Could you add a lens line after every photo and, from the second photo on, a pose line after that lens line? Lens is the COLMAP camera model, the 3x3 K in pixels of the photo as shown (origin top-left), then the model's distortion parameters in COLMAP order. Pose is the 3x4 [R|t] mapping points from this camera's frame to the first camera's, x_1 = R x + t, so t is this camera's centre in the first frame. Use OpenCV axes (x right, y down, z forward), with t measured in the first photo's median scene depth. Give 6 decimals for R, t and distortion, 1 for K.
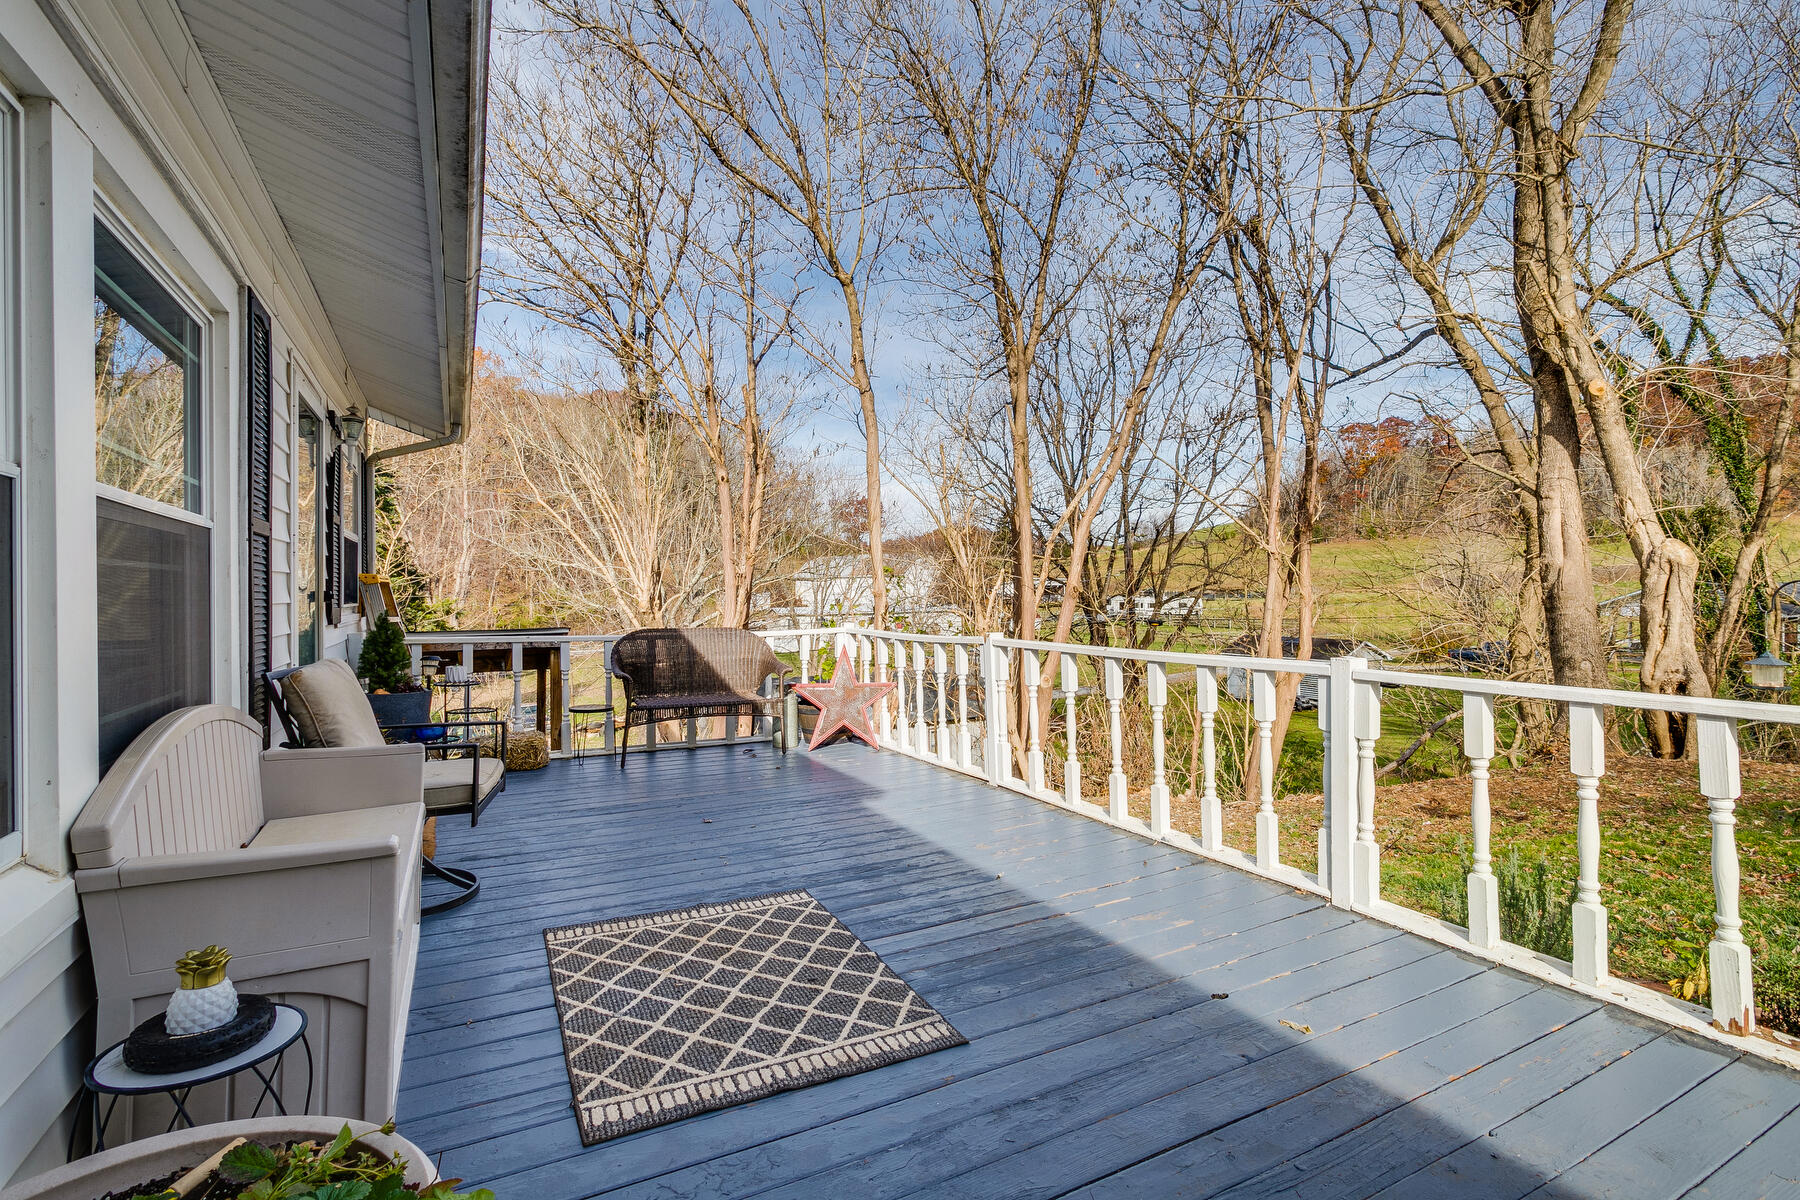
lens RADIAL K [[842.9, 0, 910.5], [0, 842.9, 596.3], [0, 0, 1]] dist [-0.000950, 0.003701]
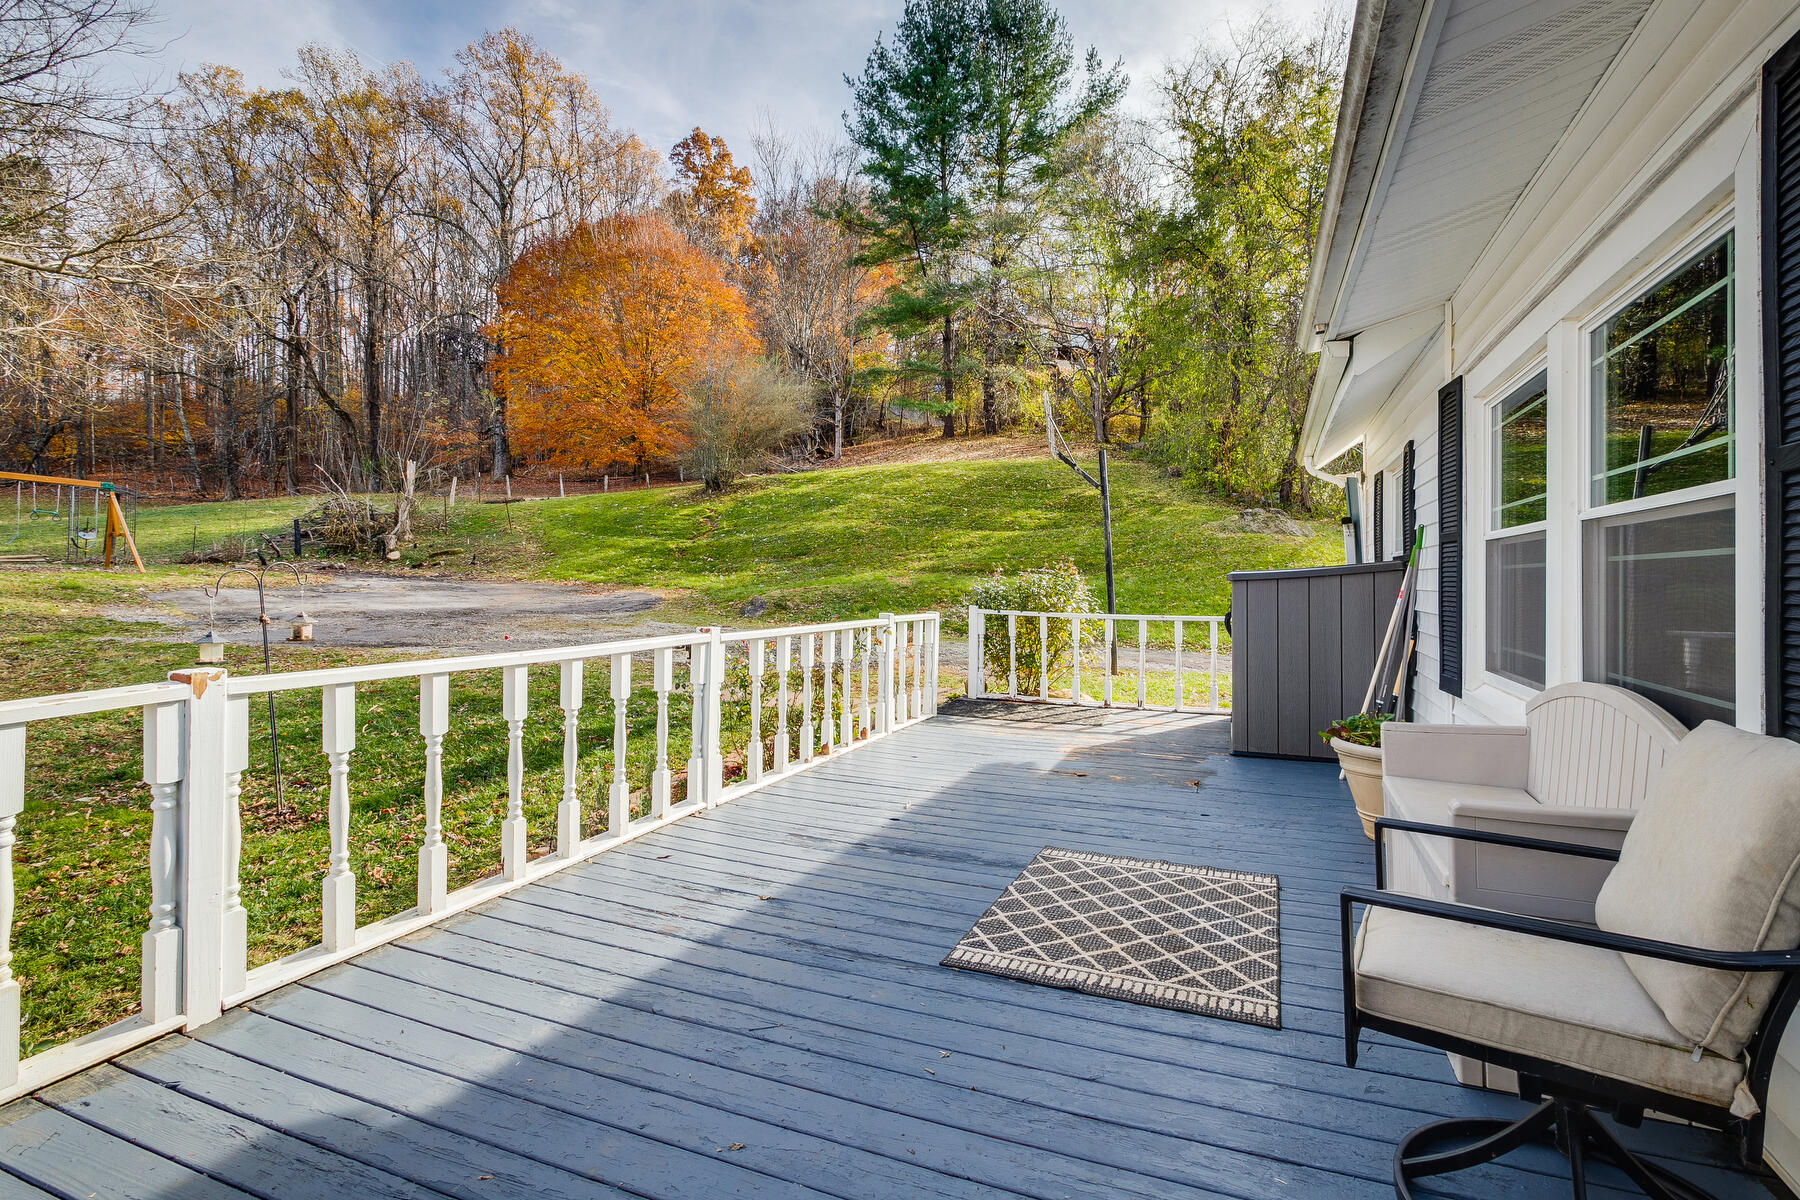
lens RADIAL K [[842.9, 0, 907.4], [0, 842.9, 586.3], [0, 0, 1]] dist [-0.000950, 0.003701]
pose [[-0.634722, -0.003596, 0.772732, -0.868892], [0.000397, 0.999988, 0.004979, -0.001361], [-0.772741, 0.003467, -0.634713, 1.872560]]
